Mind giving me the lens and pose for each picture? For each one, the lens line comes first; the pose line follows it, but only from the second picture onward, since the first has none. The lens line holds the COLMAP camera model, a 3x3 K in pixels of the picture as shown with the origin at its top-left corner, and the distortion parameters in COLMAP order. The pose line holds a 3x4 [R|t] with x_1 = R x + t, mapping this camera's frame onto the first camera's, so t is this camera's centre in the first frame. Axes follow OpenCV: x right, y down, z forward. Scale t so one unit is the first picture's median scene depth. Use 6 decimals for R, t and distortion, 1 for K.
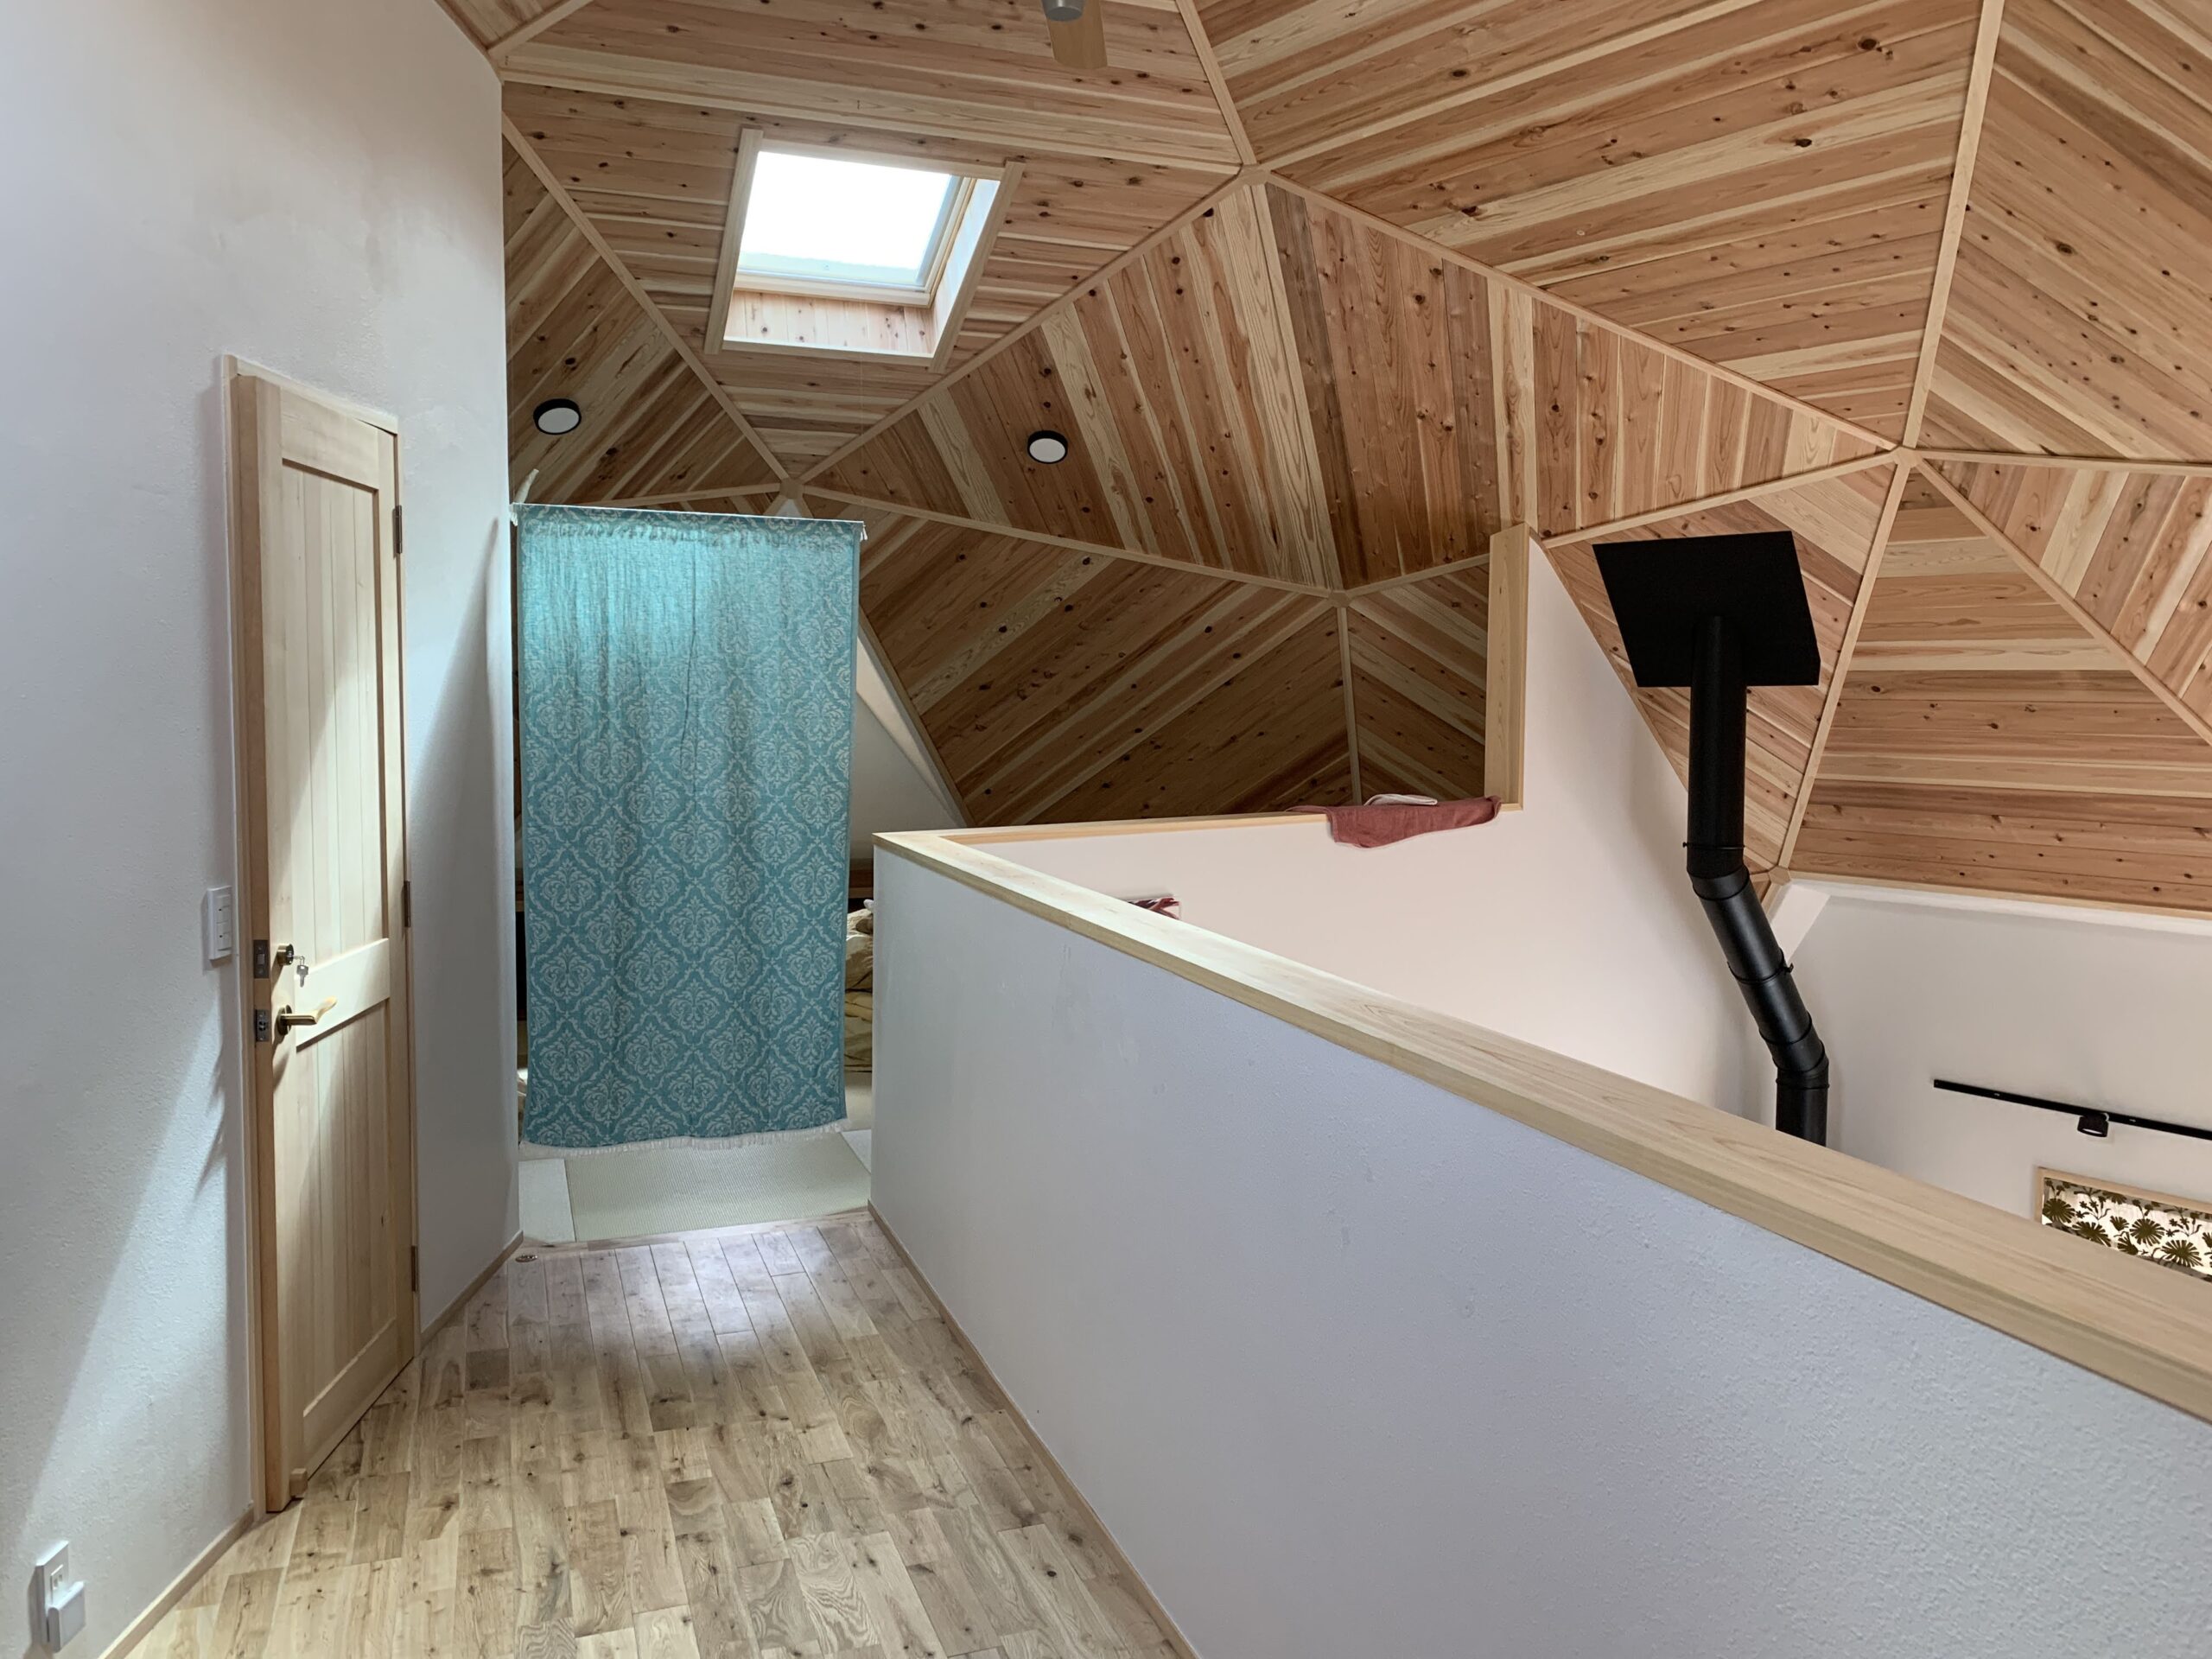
lens RADIAL K [[1682.3, 0, 1152.1], [0, 1682.3, 828.6], [0, 0, 1]] dist [0.069253, -0.045671]
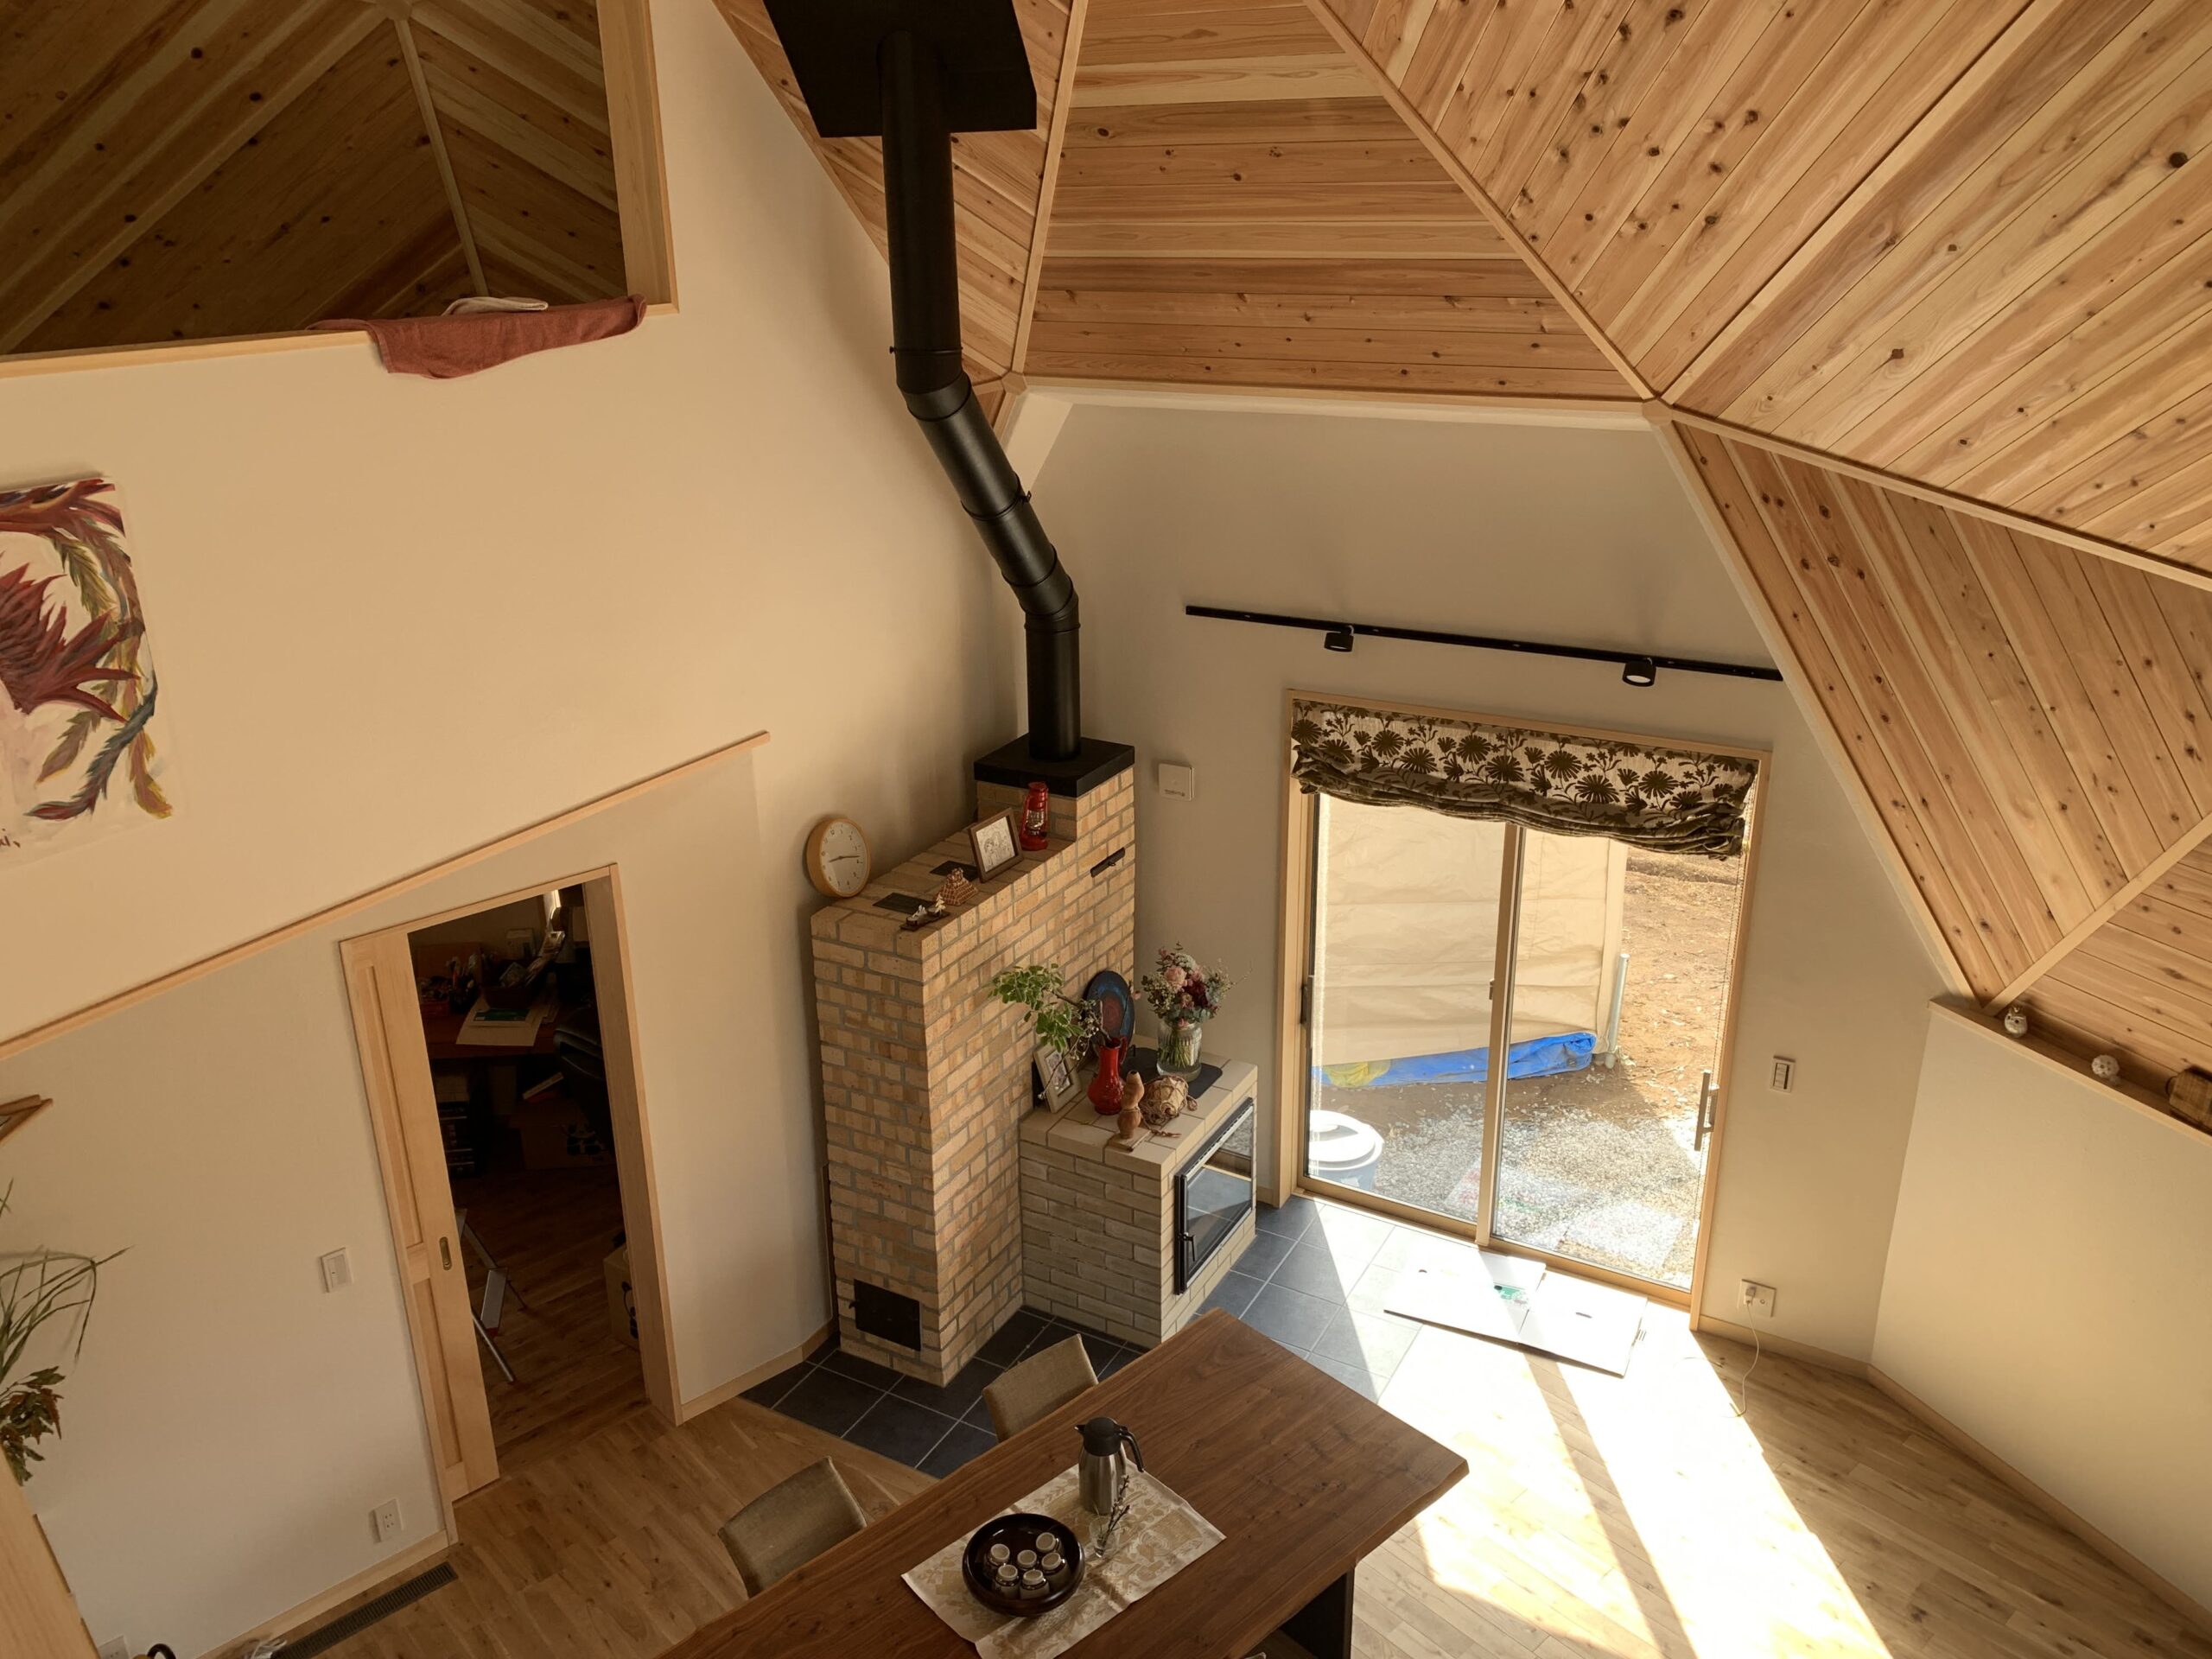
lens RADIAL K [[1667.4, 0, 1070.7], [0, 1667.4, 806.8], [0, 0, 1]] dist [0.078300, -0.103111]
pose [[0.933353, -0.145444, 0.328174, 0.105131], [0.052352, 0.959616, 0.276399, 0.001733], [-0.355122, -0.240797, 0.903275, 0.215261]]
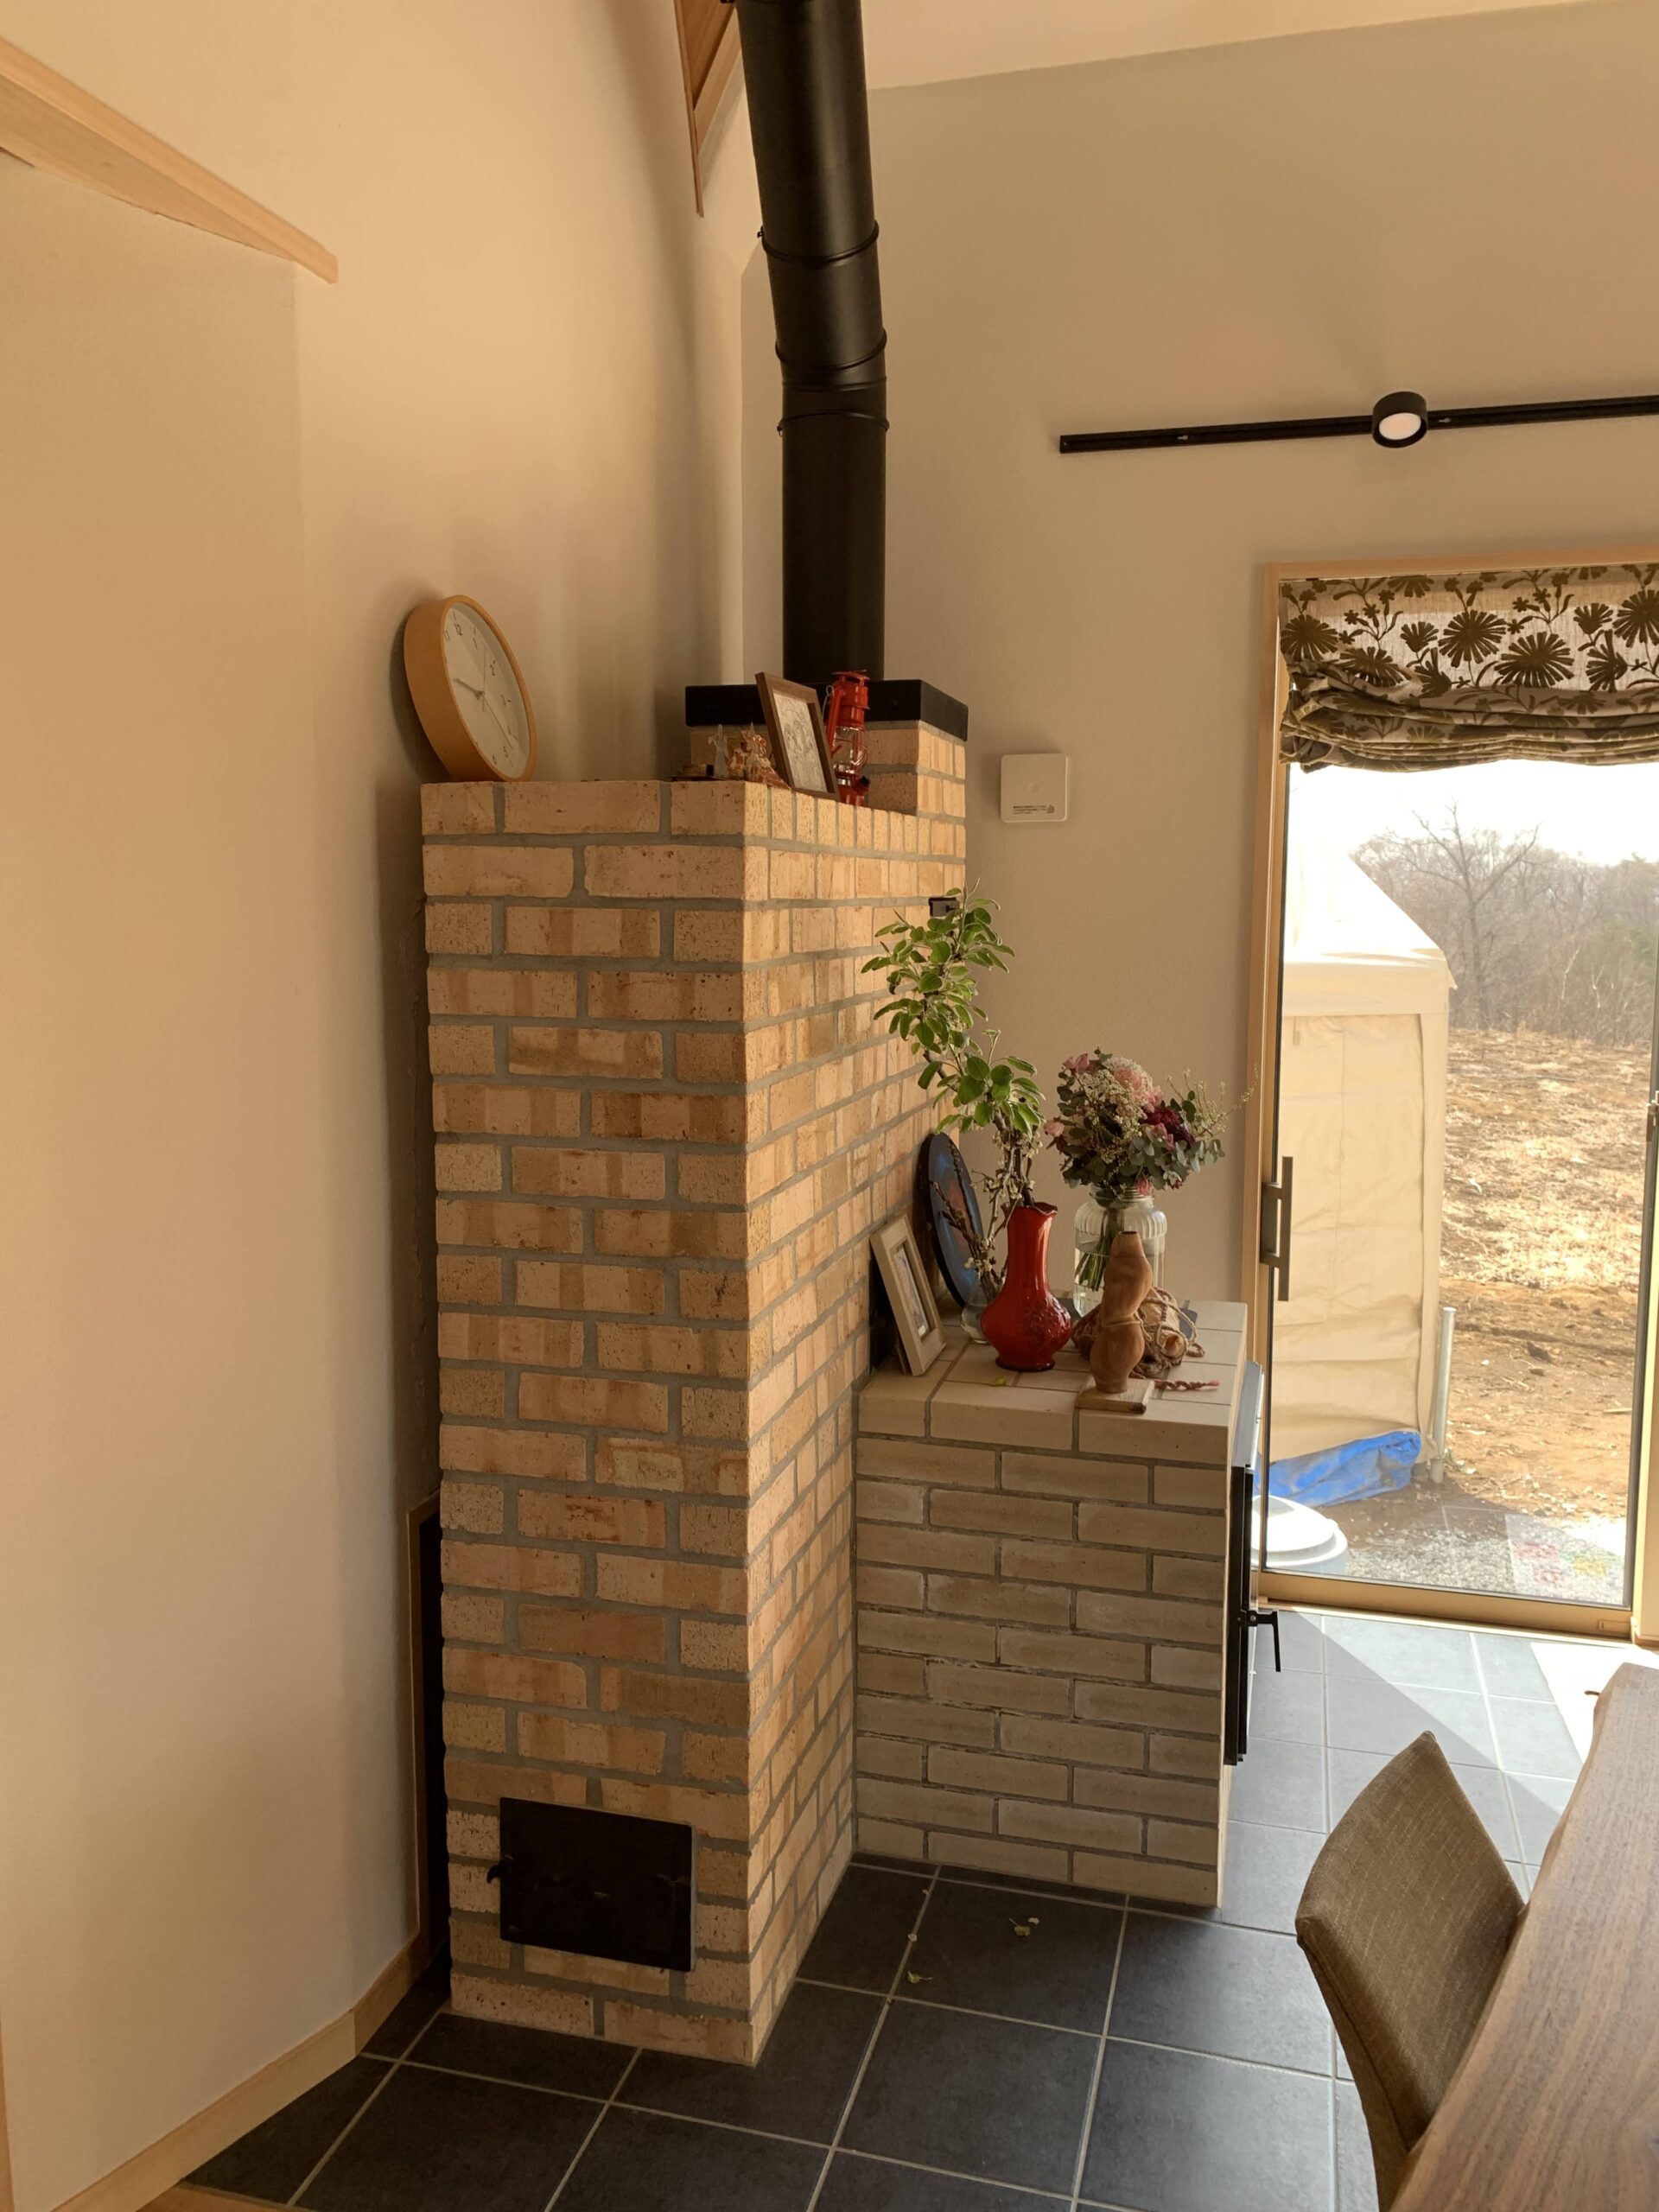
lens RADIAL K [[1689.2, 0, 827.6], [0, 1689.2, 1101.0], [0, 0, 1]] dist [0.079665, -0.152123]
pose [[0.812634, -0.078088, 0.577520, 0.117571], [0.049078, 0.996632, 0.065699, 0.336645], [-0.580705, -0.025046, 0.813729, 0.704117]]
